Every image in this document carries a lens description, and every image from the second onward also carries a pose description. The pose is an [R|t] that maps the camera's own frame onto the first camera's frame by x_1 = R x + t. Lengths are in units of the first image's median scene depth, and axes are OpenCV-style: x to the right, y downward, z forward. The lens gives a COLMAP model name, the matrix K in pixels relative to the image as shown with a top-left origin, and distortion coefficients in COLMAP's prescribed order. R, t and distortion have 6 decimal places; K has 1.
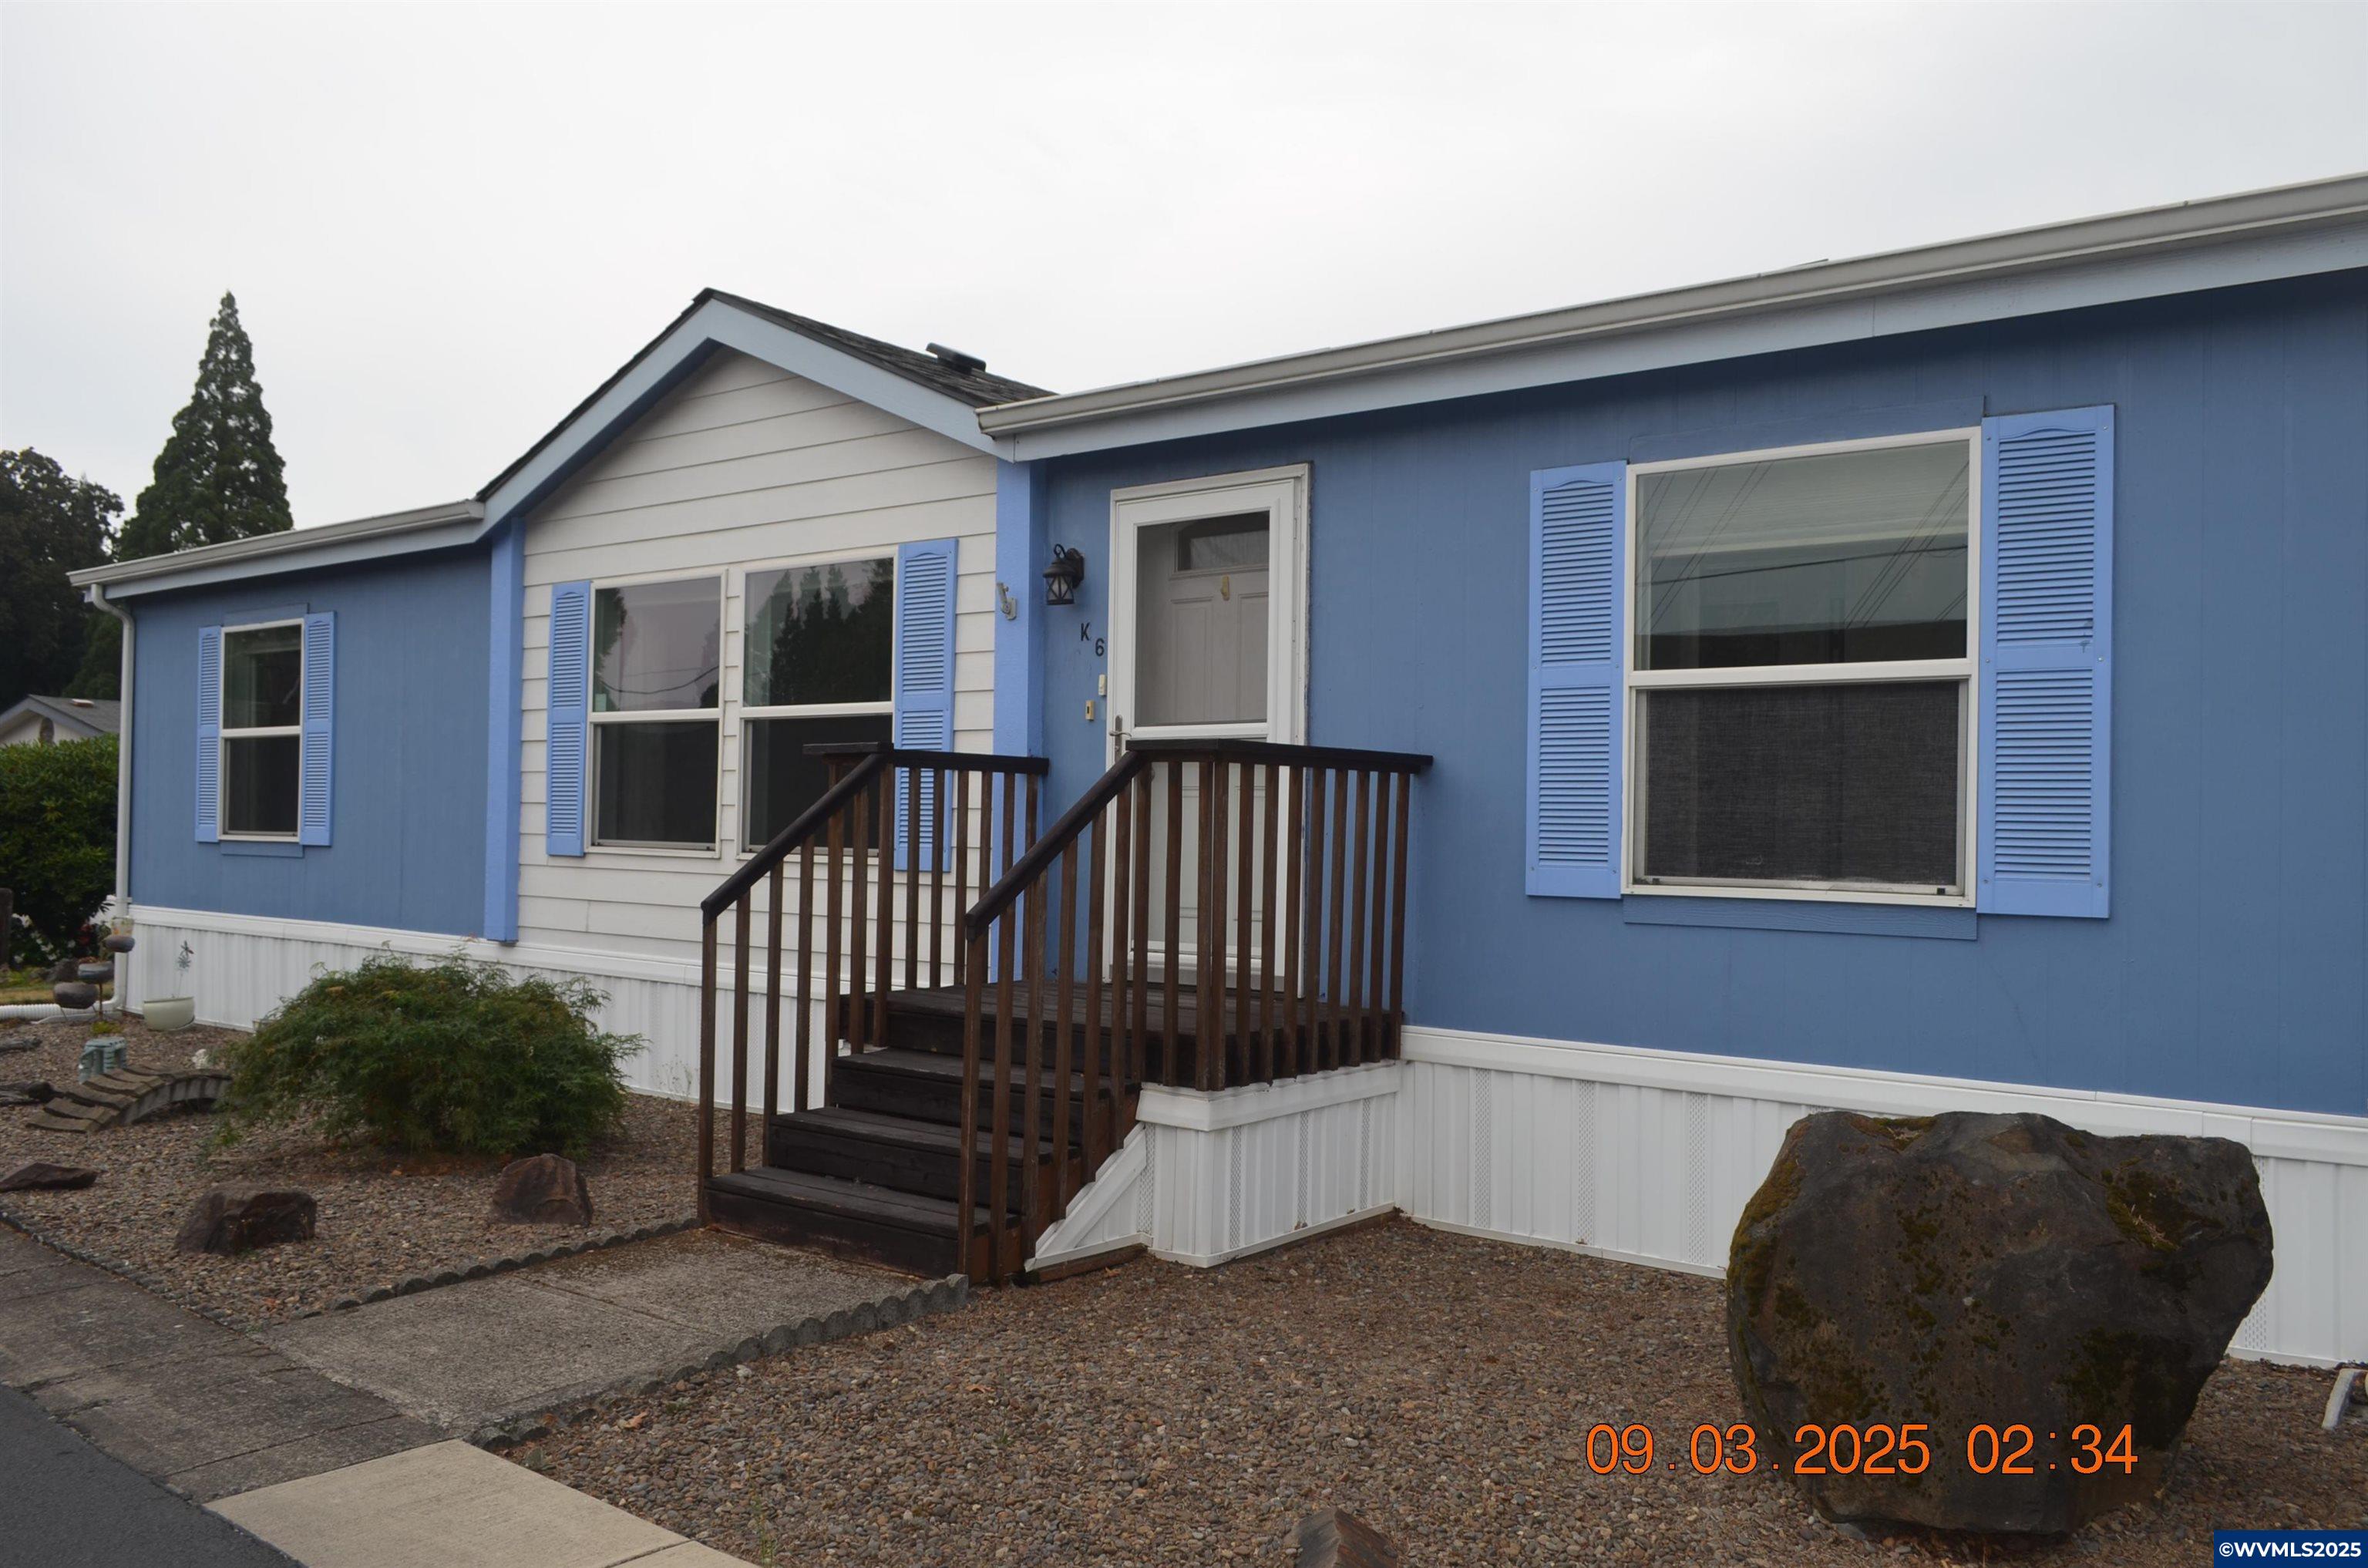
lens RADIAL K [[1843.7, 0, 1181.6], [0, 1843.7, 817.1], [0, 0, 1]] dist [-0.004156, -0.008927]
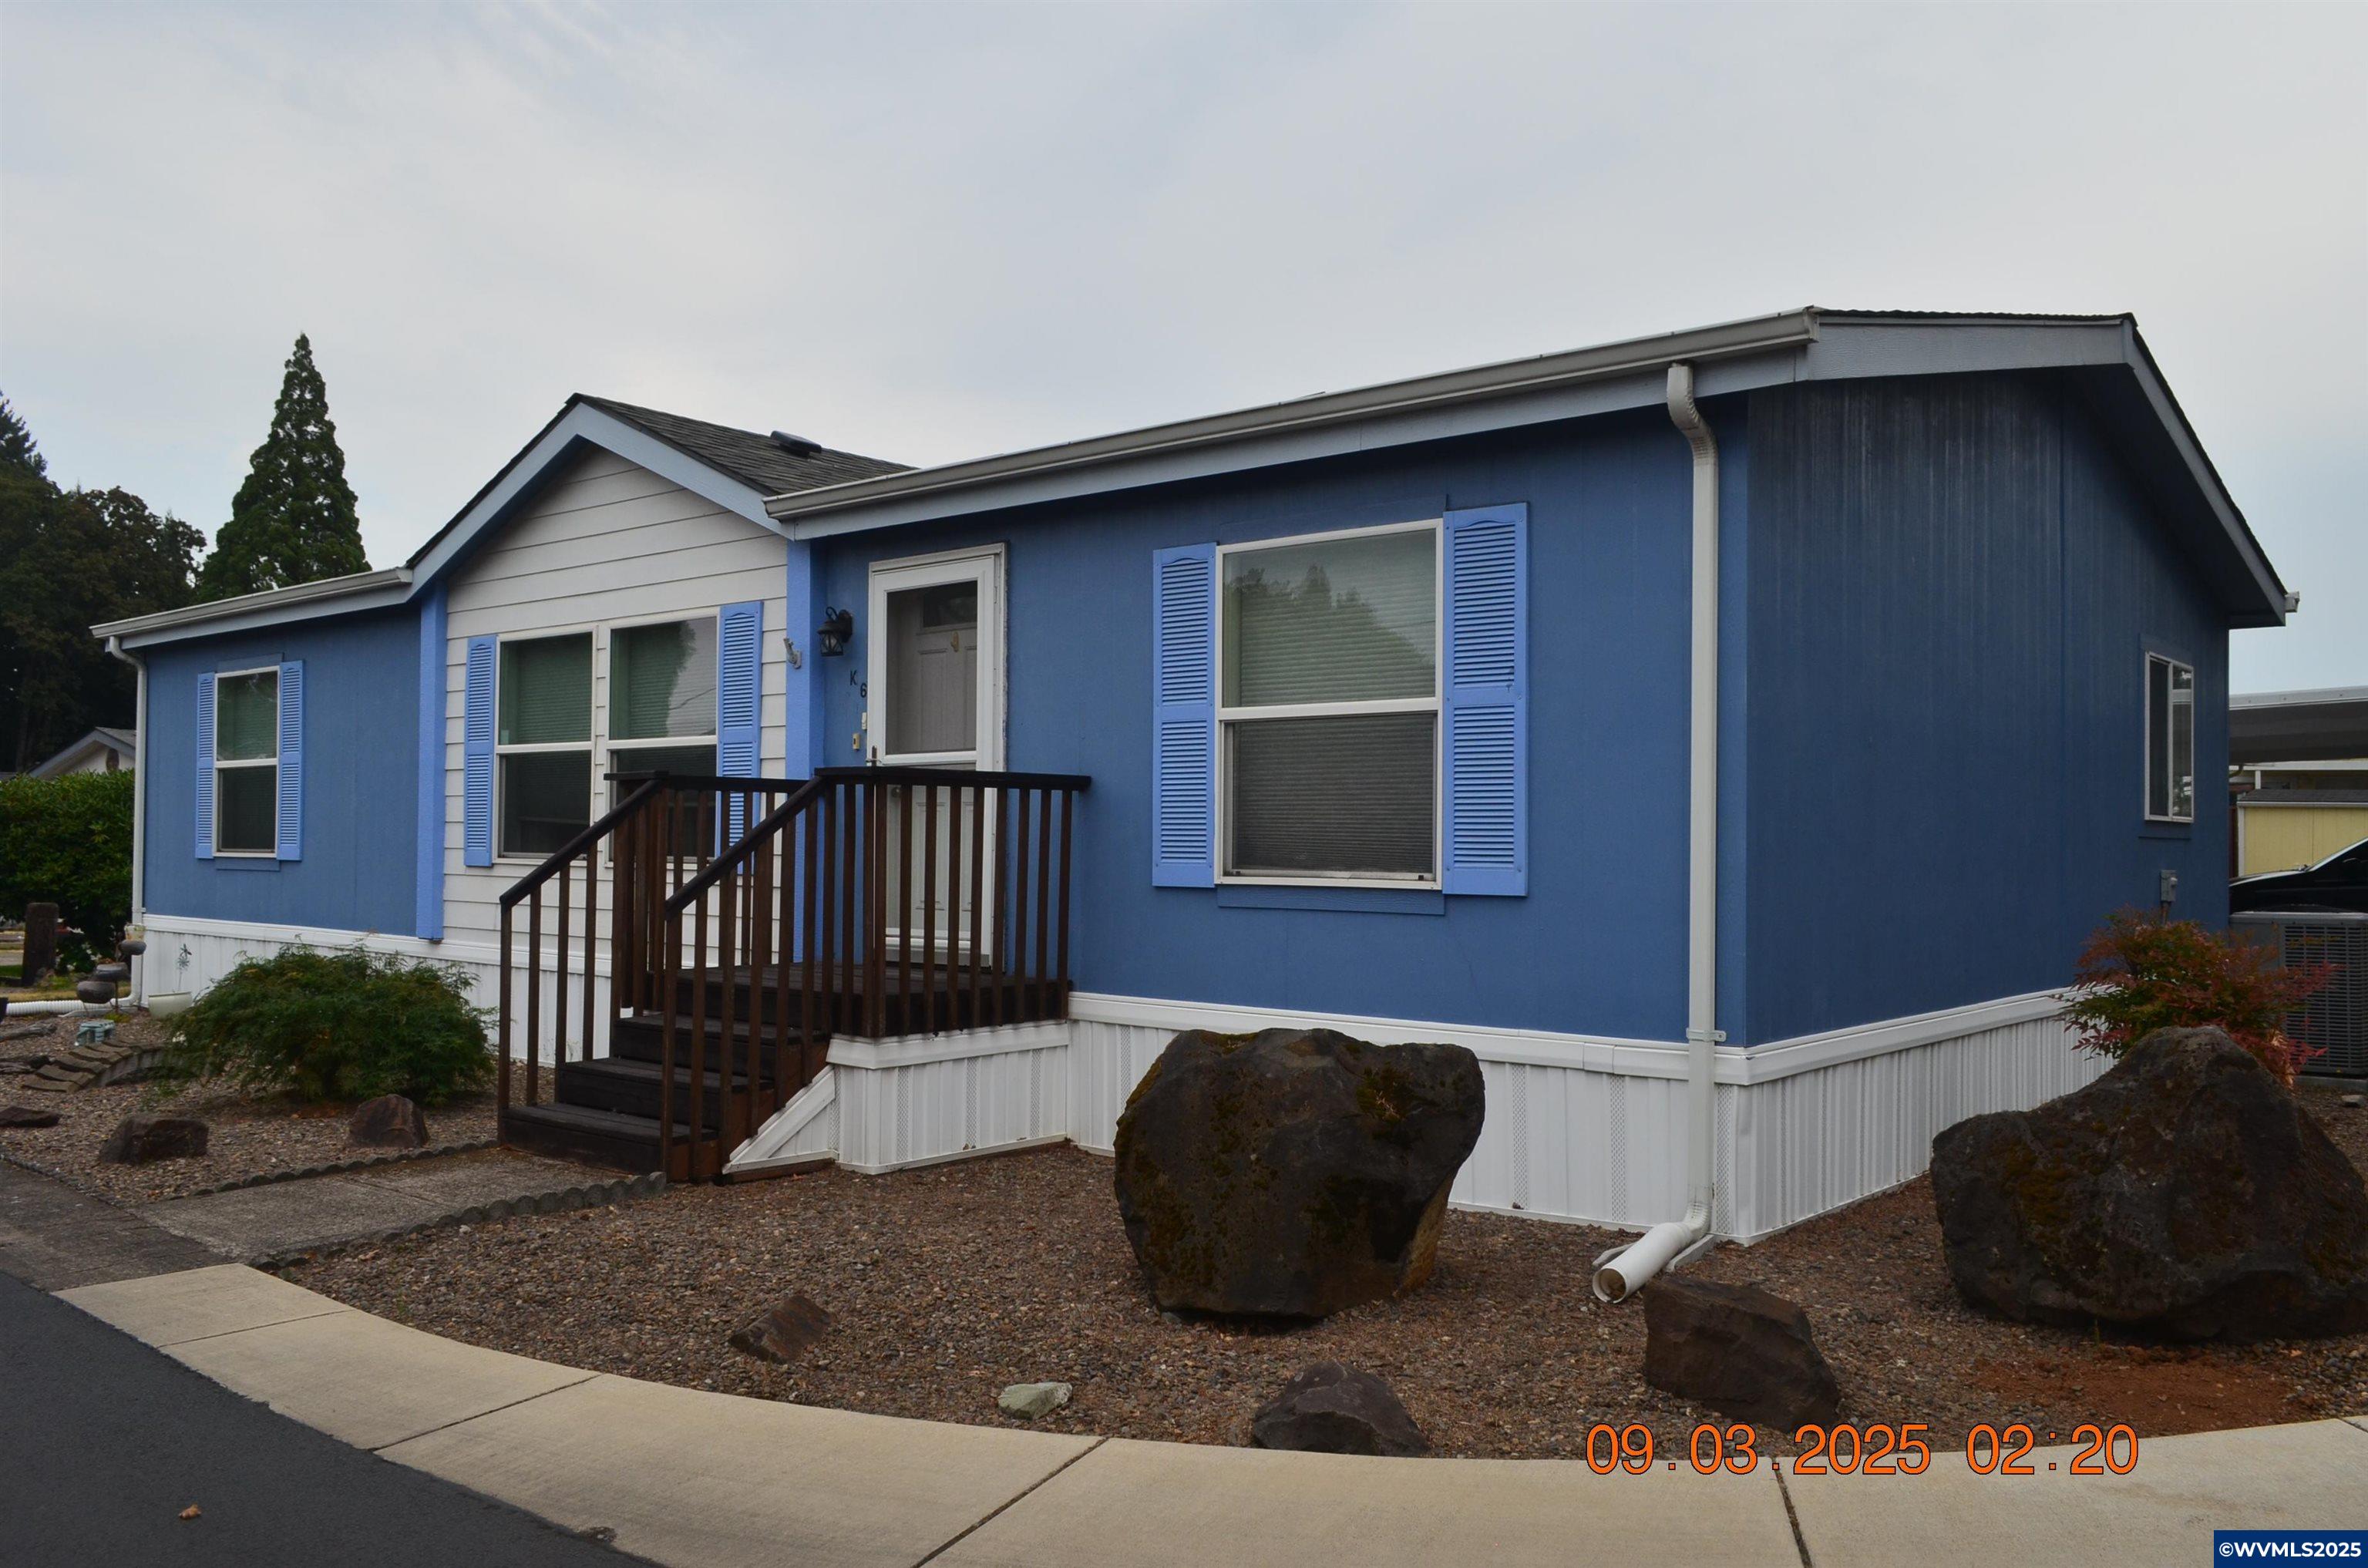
lens RADIAL K [[1843.7, 0, 1181.6], [0, 1843.7, 817.1], [0, 0, 1]] dist [-0.004156, -0.008927]
pose [[0.999151, -0.010783, -0.039753, 0.229055], [0.010489, 0.999916, -0.007585, 0.004367], [0.039832, 0.007162, 0.999181, -0.233083]]
